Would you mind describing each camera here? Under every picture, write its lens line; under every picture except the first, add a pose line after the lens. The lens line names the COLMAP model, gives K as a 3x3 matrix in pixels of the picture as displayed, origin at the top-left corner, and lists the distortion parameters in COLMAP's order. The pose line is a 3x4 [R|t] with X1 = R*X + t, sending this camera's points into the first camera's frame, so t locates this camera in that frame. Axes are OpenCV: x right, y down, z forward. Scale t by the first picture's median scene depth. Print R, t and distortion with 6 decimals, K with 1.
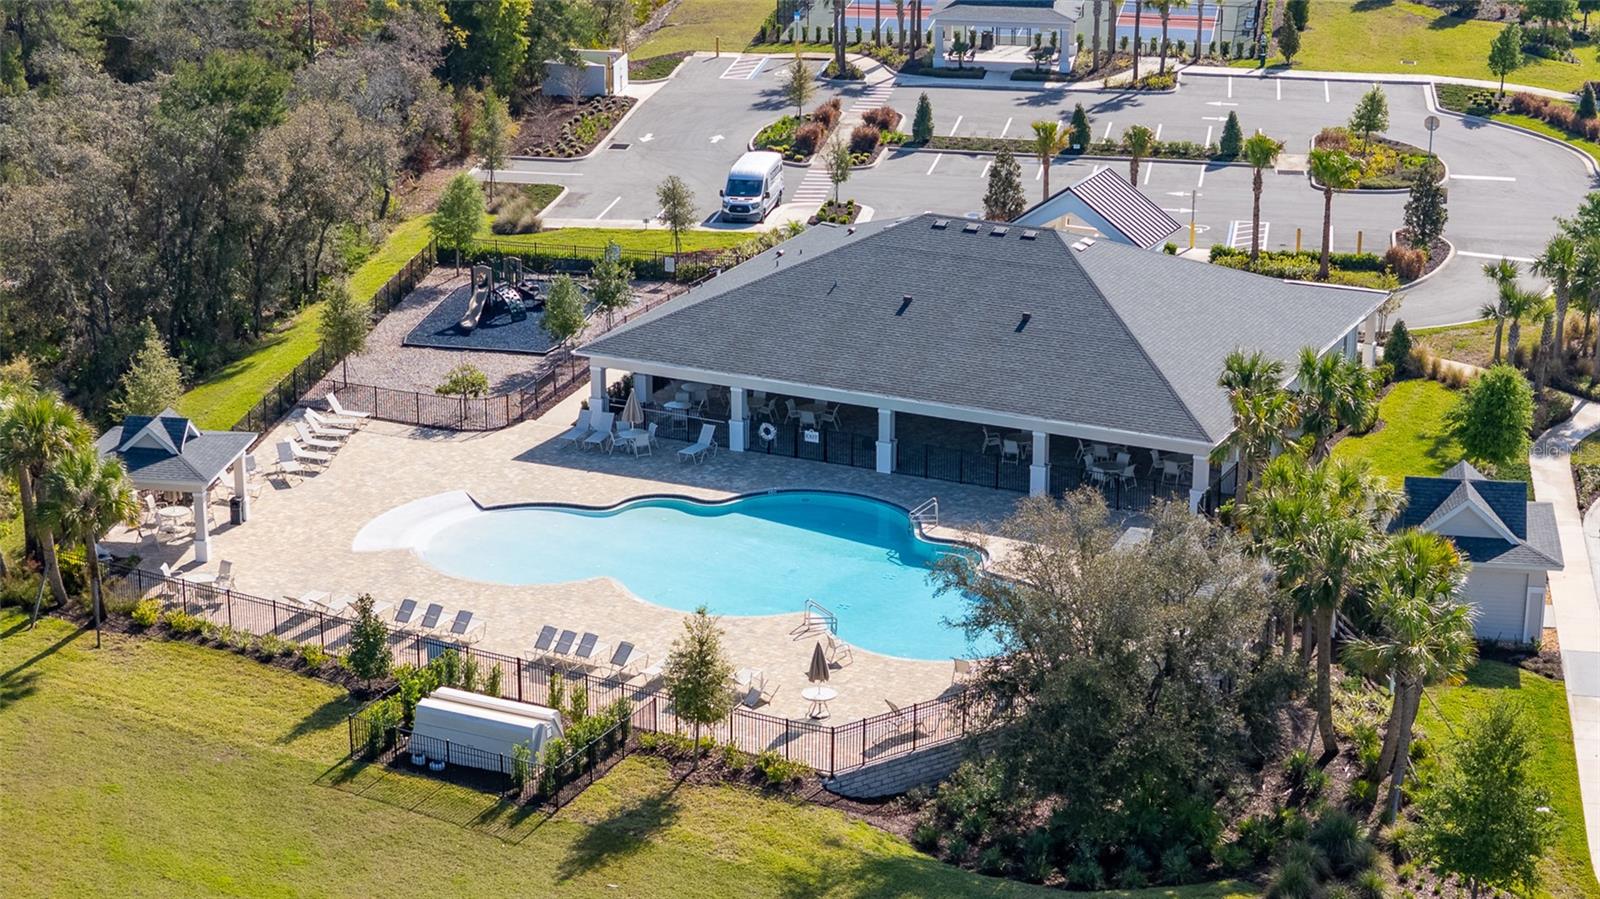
lens RADIAL K [[3289.4, 0, 800.0], [0, 3289.4, 449.5], [0, 0, 1]] dist [-0.144622, 0.465242]
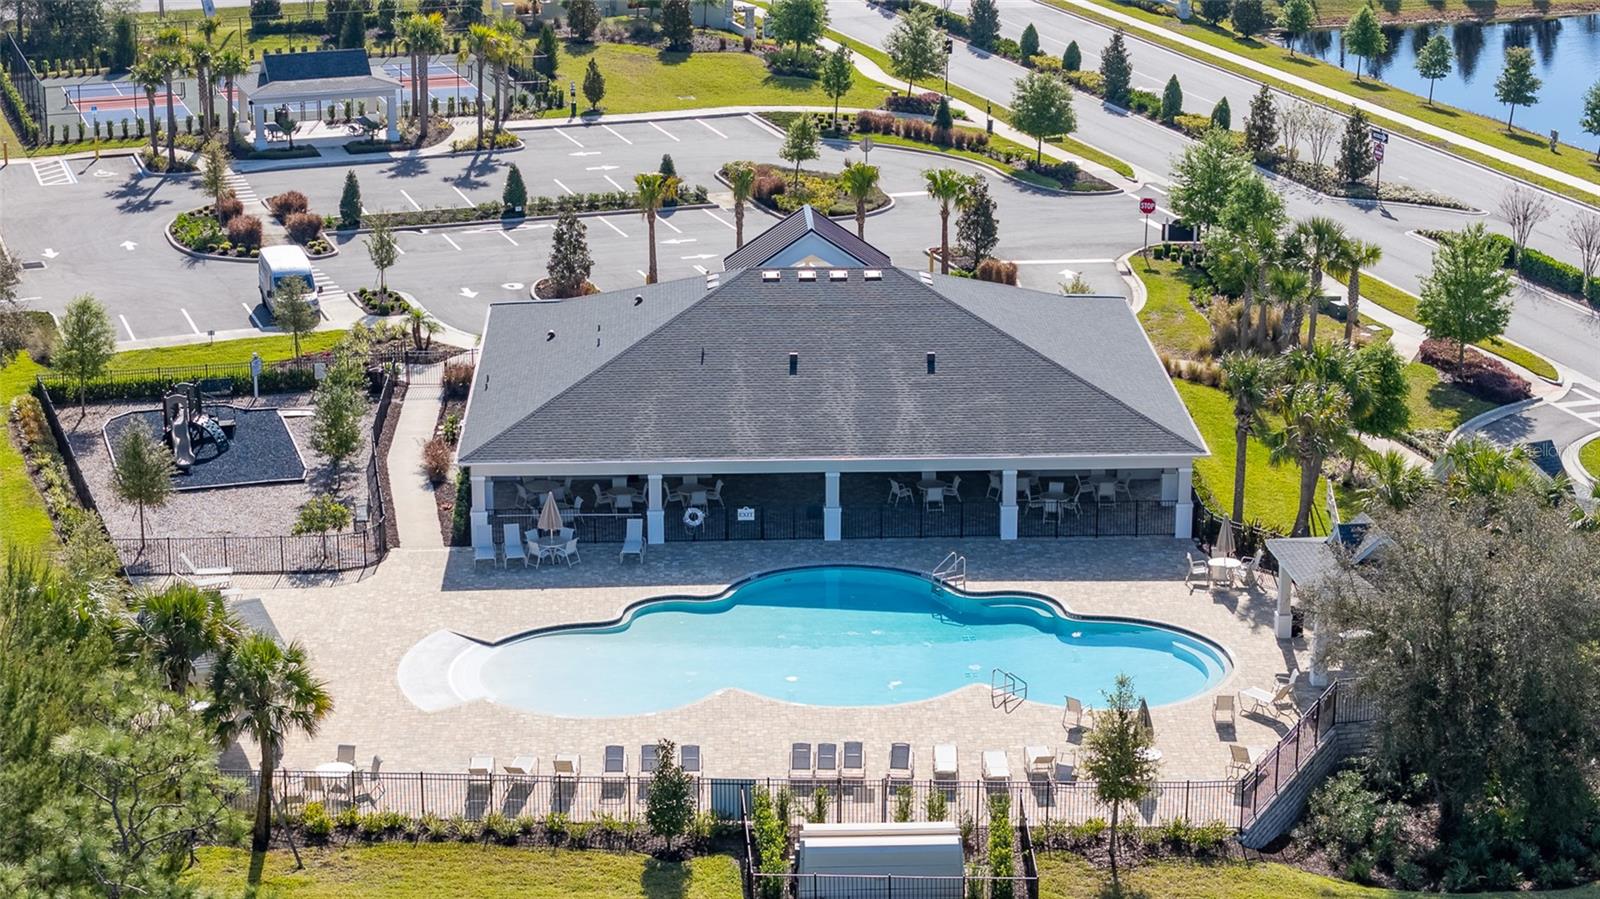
lens RADIAL K [[3289.4, 0, 800.0], [0, 3289.4, 449.5], [0, 0, 1]] dist [-0.144622, 0.465242]
pose [[0.884386, -0.139451, 0.445438, -0.379038], [0.150771, 0.988517, 0.010124, -0.028070], [-0.441735, 0.058206, 0.895255, 0.157072]]
